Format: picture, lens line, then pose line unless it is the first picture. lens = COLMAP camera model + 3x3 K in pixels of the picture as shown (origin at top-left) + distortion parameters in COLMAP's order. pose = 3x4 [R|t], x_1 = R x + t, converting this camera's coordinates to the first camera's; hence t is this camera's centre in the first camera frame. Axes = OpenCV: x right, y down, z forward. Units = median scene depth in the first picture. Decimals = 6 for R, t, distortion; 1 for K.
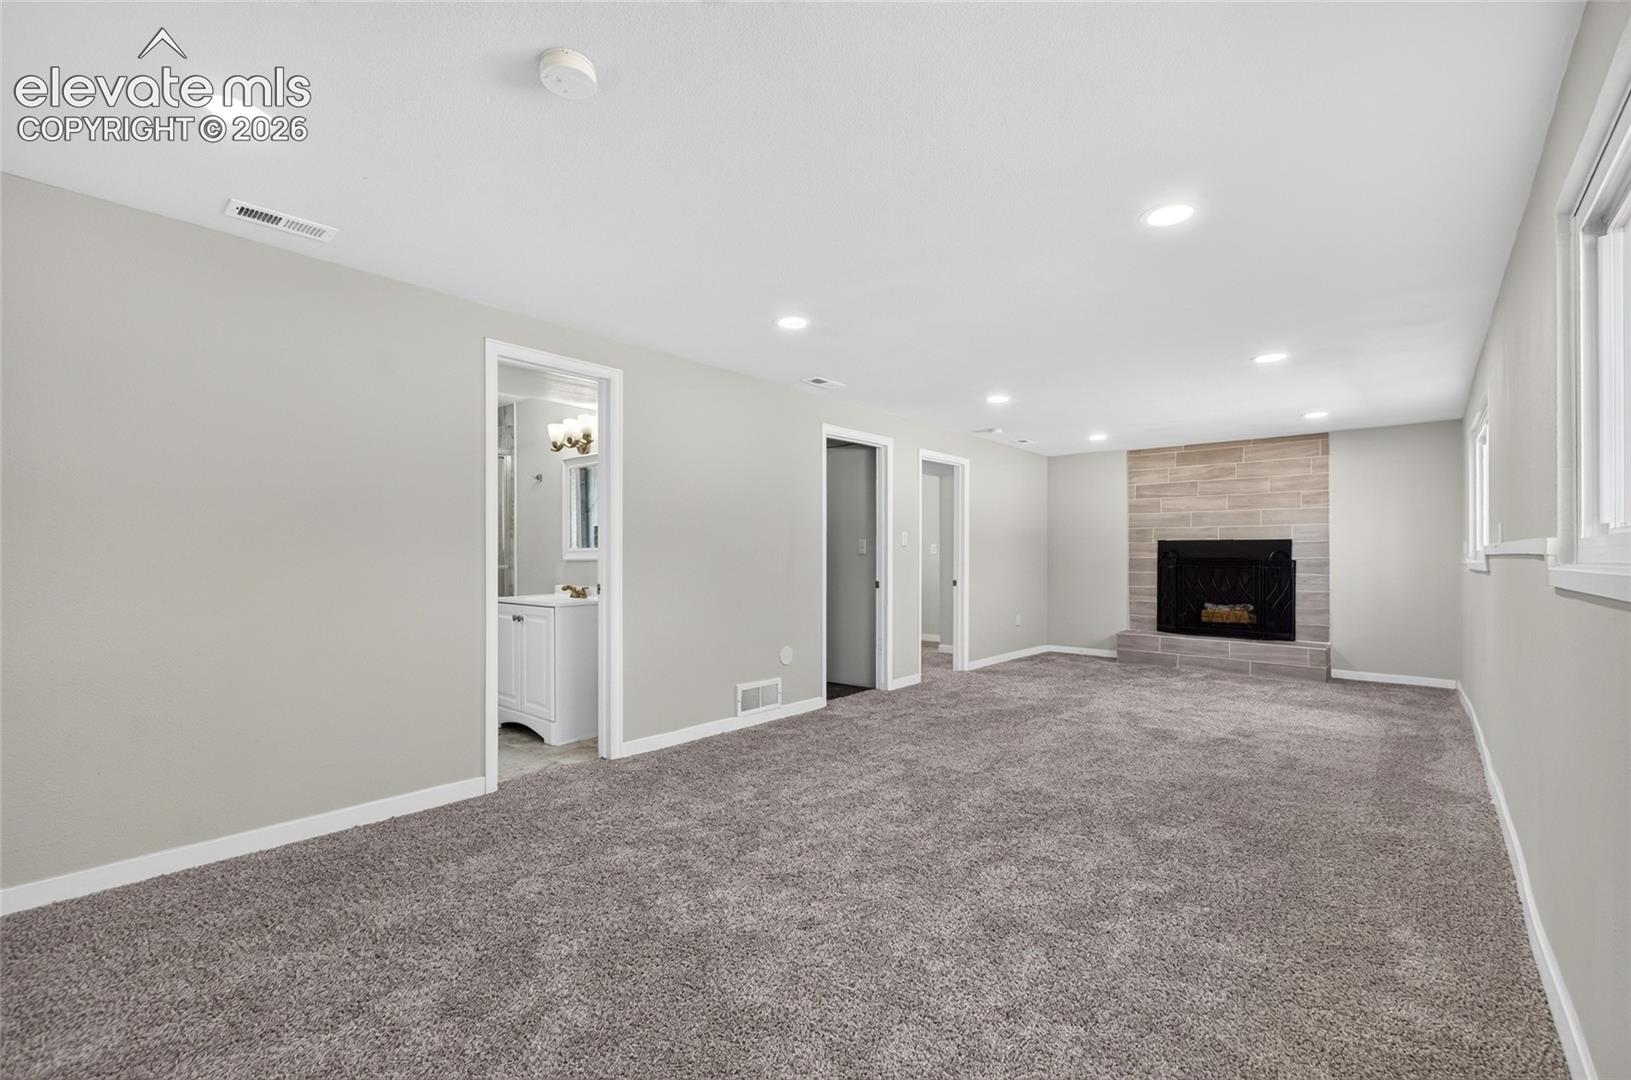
lens RADIAL K [[708.9, 0, 811.8], [0, 708.9, 548.5], [0, 0, 1]] dist [0.000985, -0.000097]
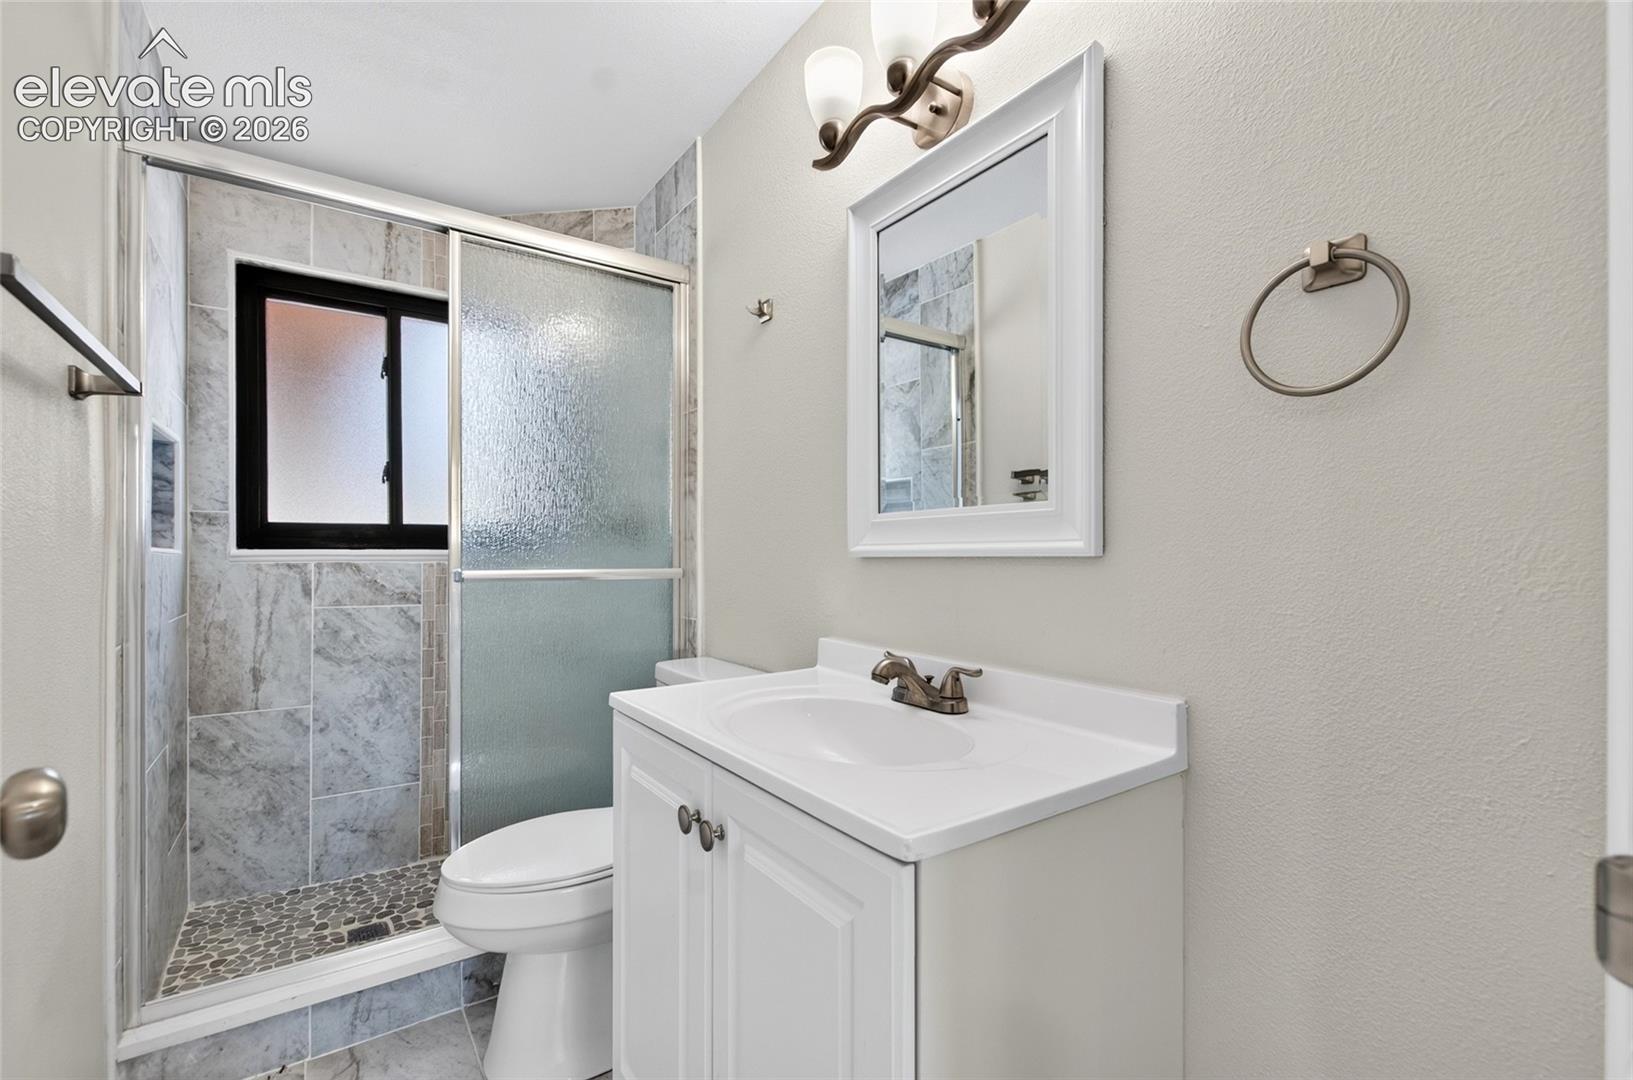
lens RADIAL K [[709.7, 0, 817.7], [0, 709.7, 548.1], [0, 0, 1]] dist [0.000985, -0.000097]
pose [[0.969685, 0.002401, -0.244347, -0.293609], [-0.003255, 0.999990, -0.003091, 0.014731], [0.244337, 0.003792, 0.969683, 0.719422]]
